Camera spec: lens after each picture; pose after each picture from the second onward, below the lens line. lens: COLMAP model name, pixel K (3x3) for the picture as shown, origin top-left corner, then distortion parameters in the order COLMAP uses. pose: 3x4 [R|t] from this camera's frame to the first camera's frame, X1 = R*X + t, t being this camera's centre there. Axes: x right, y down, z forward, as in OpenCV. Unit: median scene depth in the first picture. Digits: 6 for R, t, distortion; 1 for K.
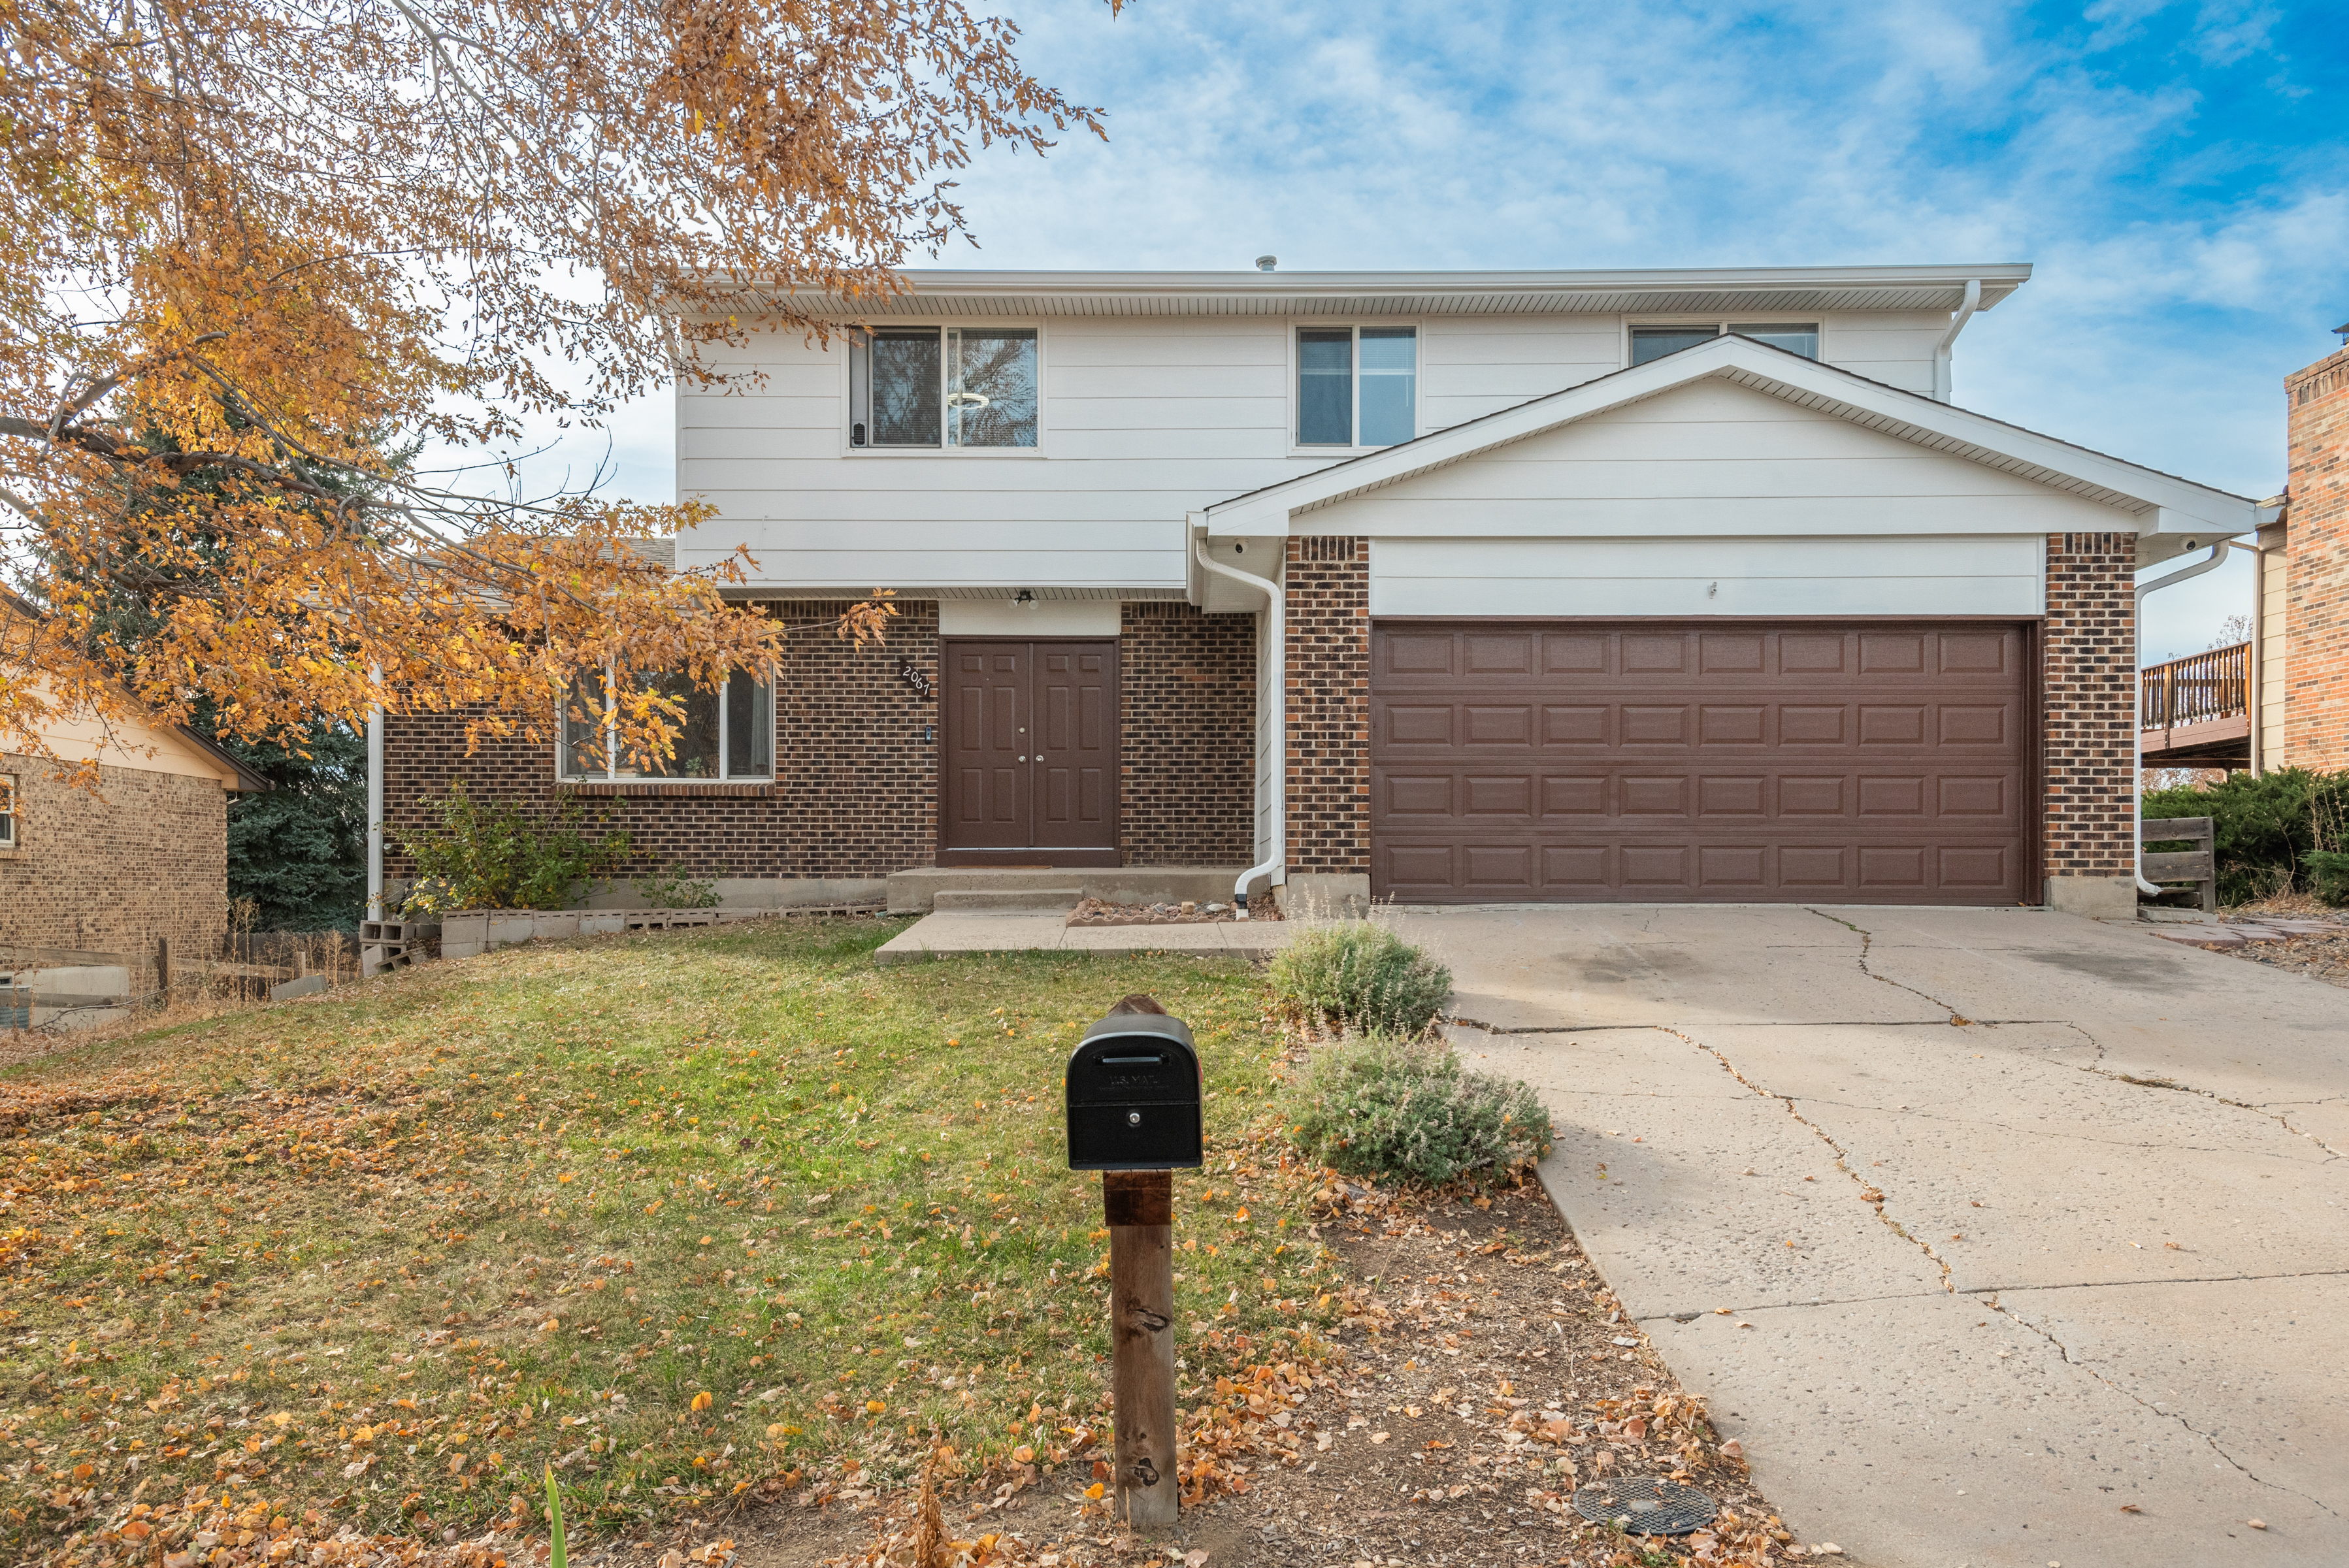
lens RADIAL K [[1540.8, 0, 1186.7], [0, 1540.8, 799.8], [0, 0, 1]] dist [0.038015, -0.013758]
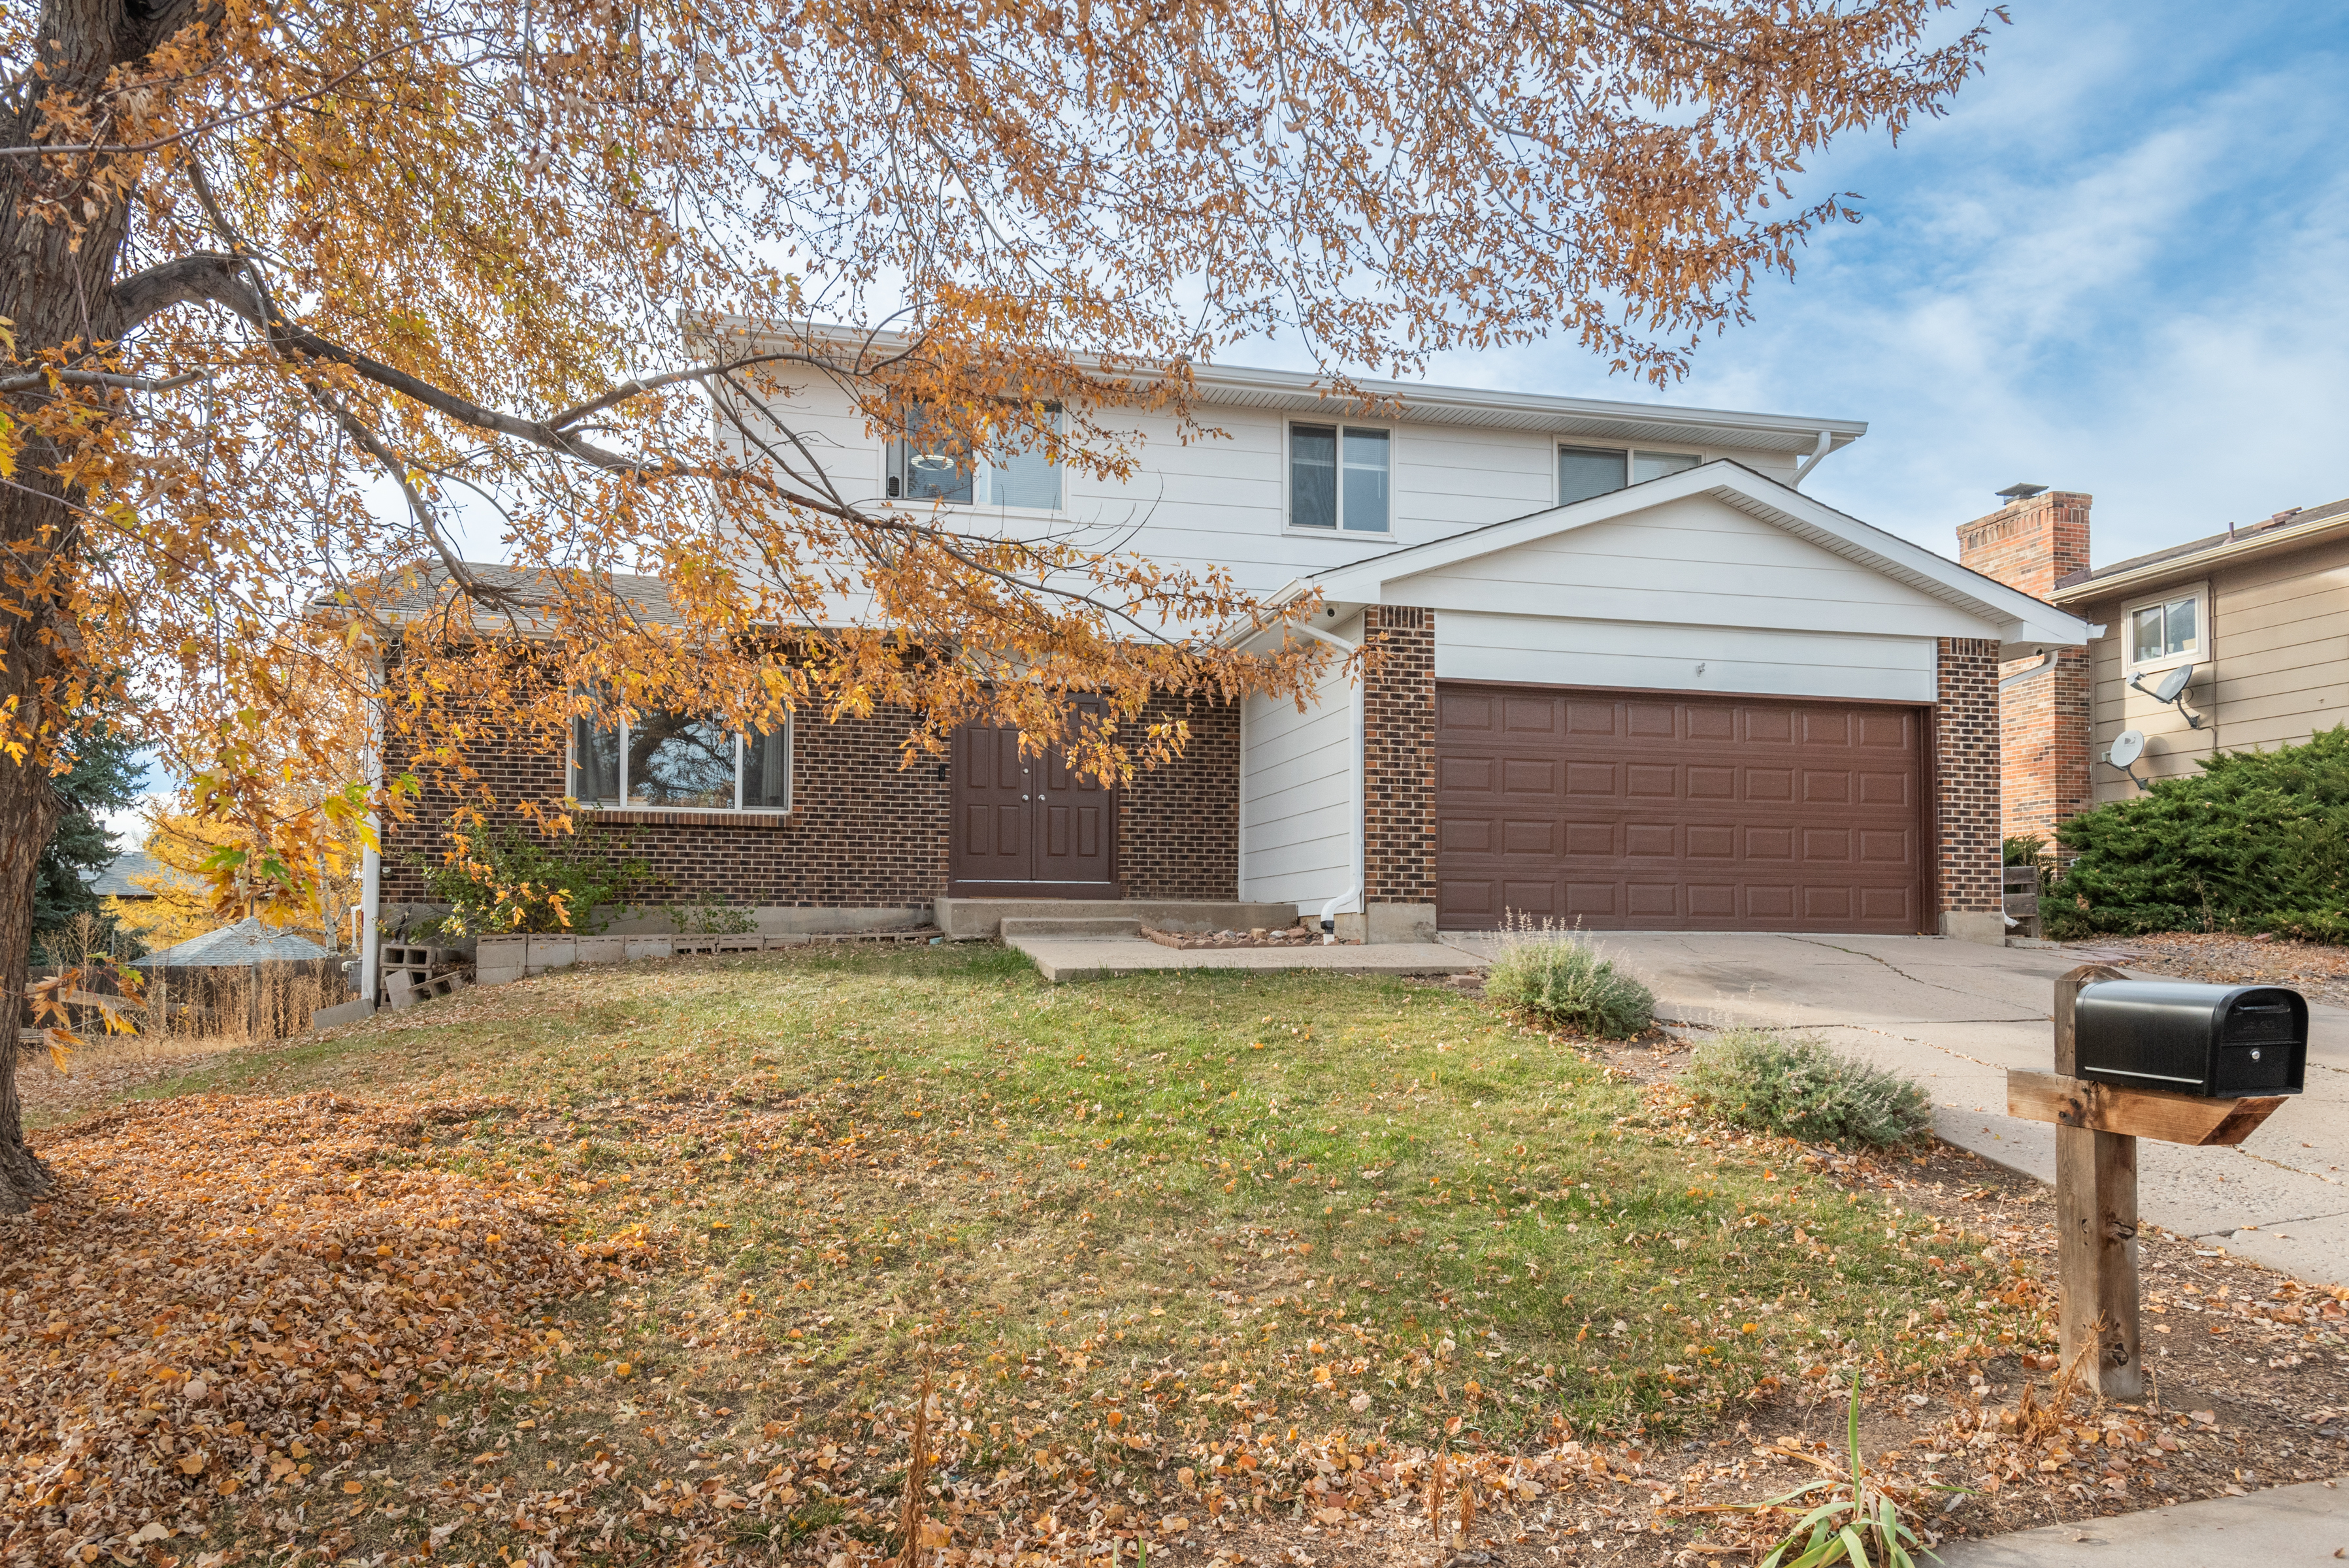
lens RADIAL K [[1428.9, 0, 1181.8], [0, 1428.9, 797.7], [0, 0, 1]] dist [0.016706, -0.003563]
pose [[0.976148, 0.026180, 0.215522, -0.289607], [-0.017924, 0.999032, -0.040174, 0.015442], [-0.216365, 0.035353, 0.975672, 0.010068]]
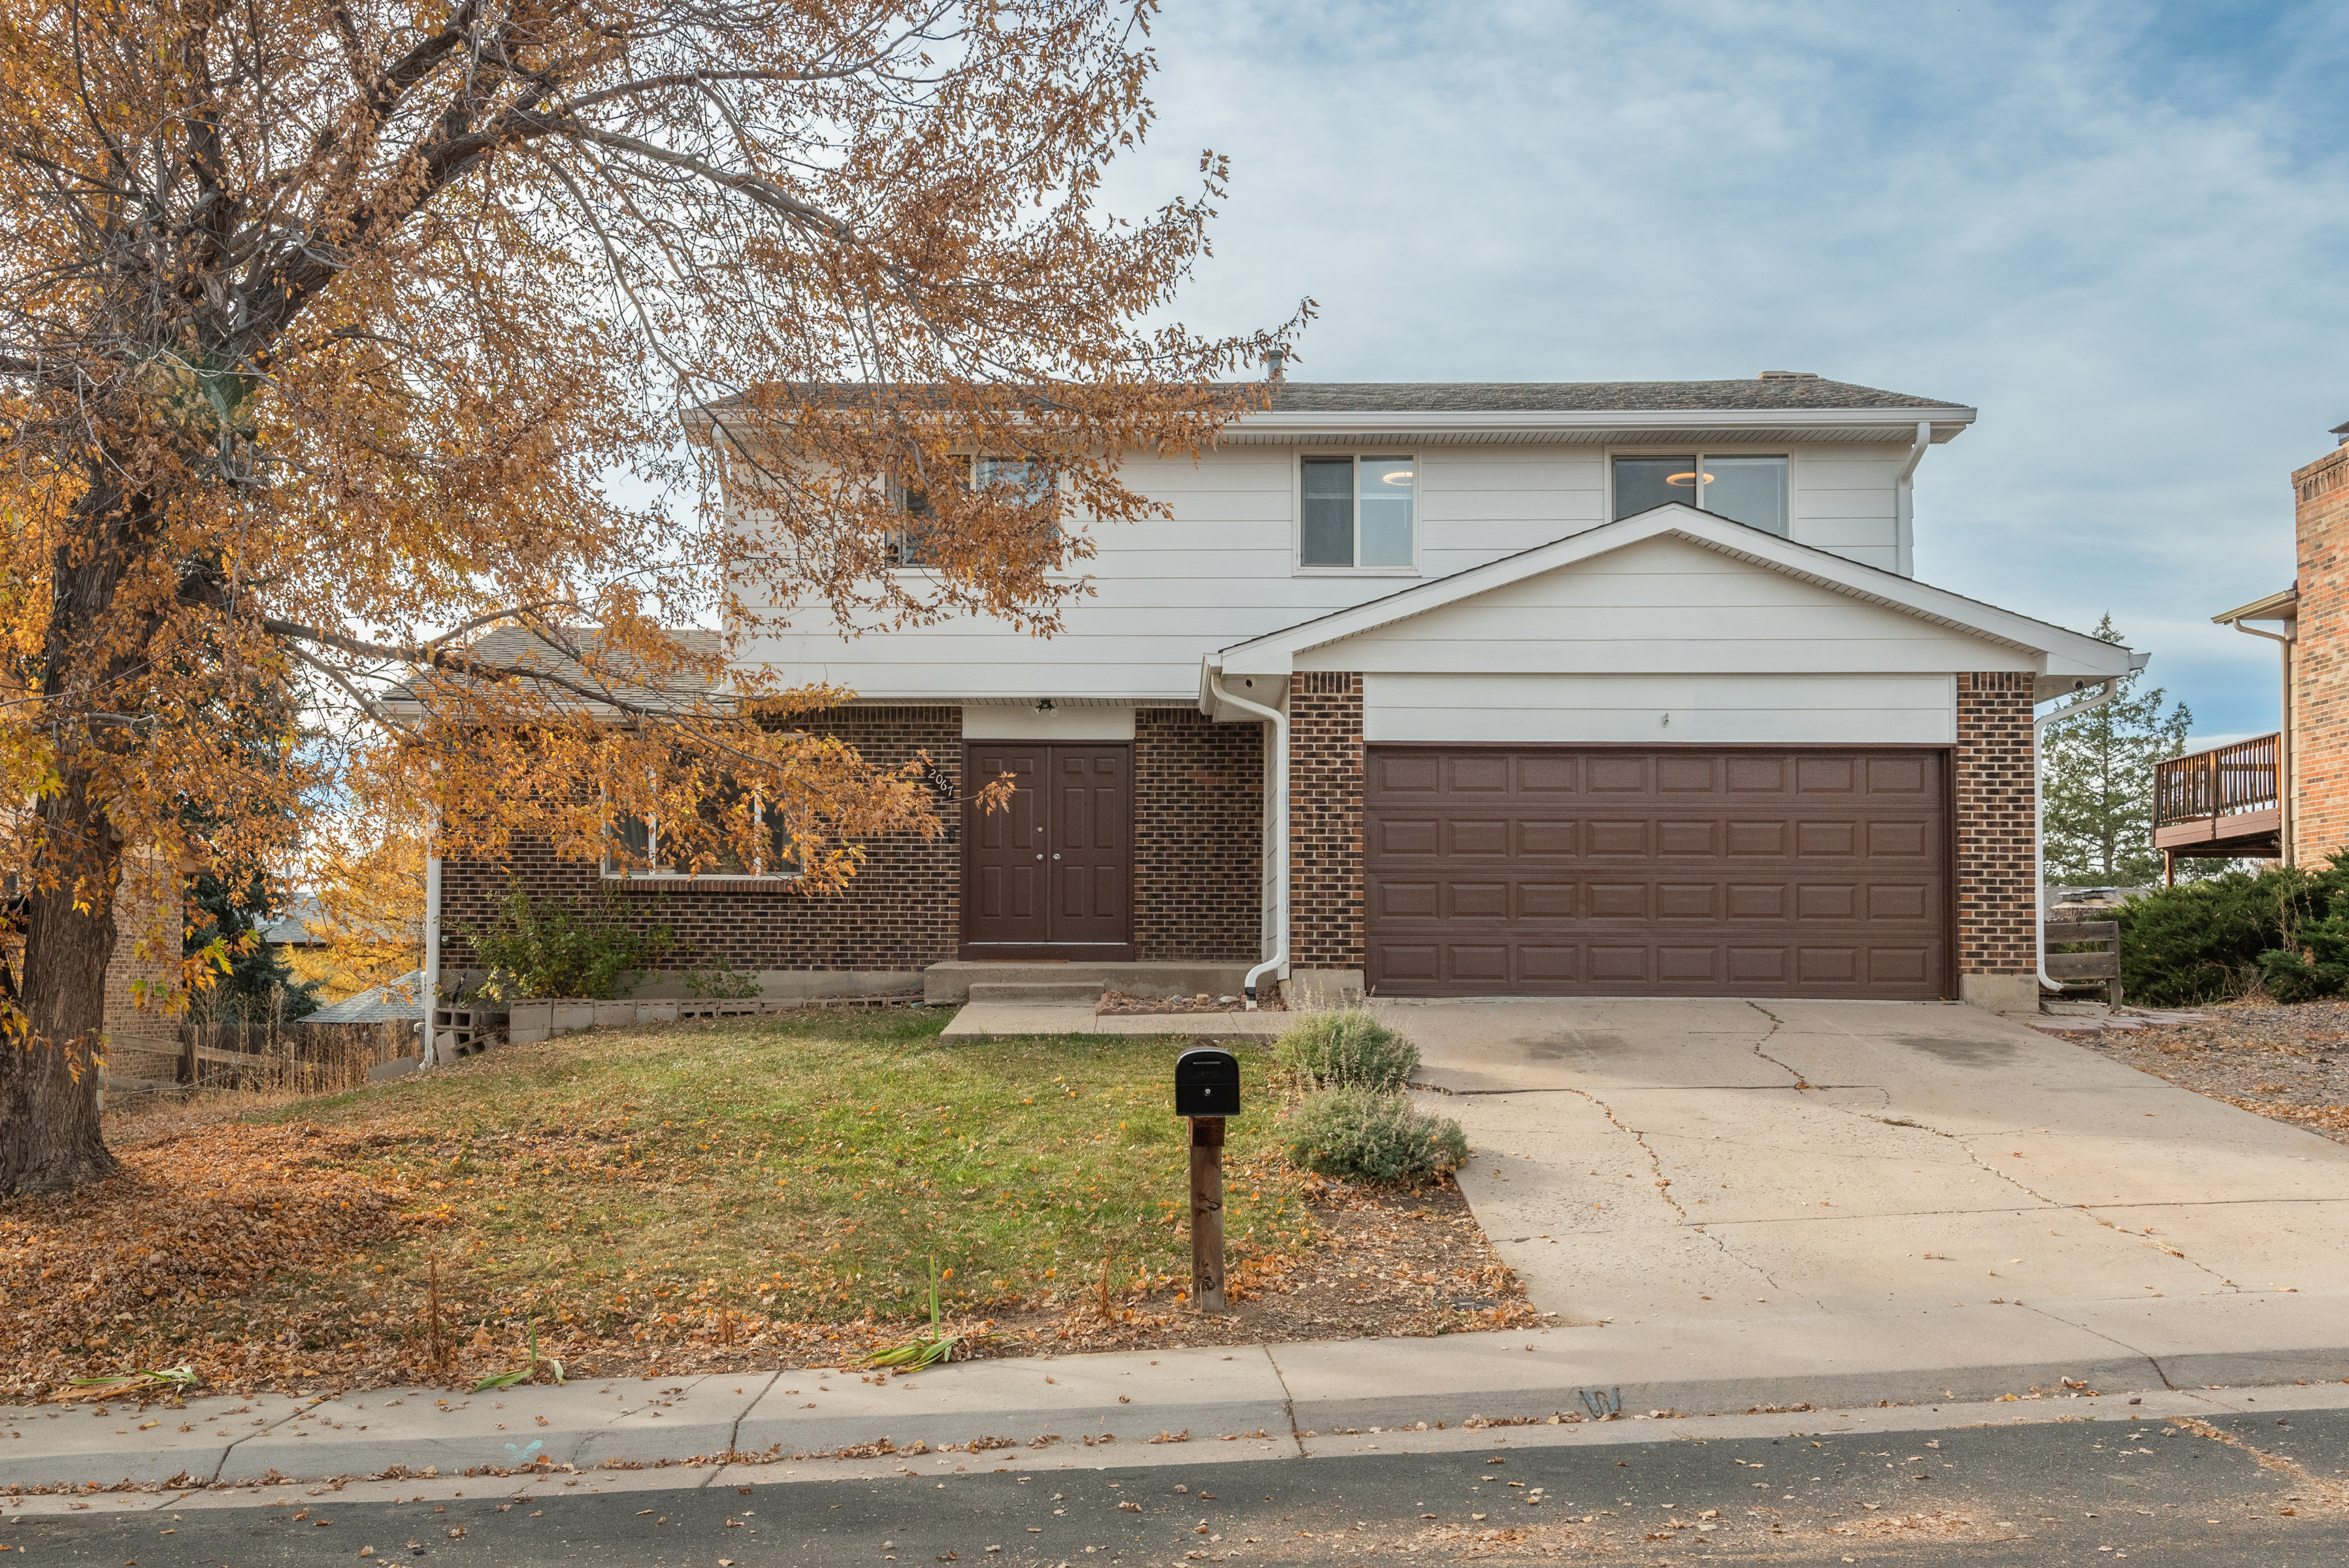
lens RADIAL K [[1927.5, 0, 1160.0], [0, 1927.5, 770.2], [0, 0, 1]] dist [0.009487, 0.007387]
pose [[0.999962, 0.003248, -0.008085, -0.020022], [-0.003664, 0.998645, -0.051901, -0.023998], [0.007905, 0.051929, 0.998619, -0.417521]]
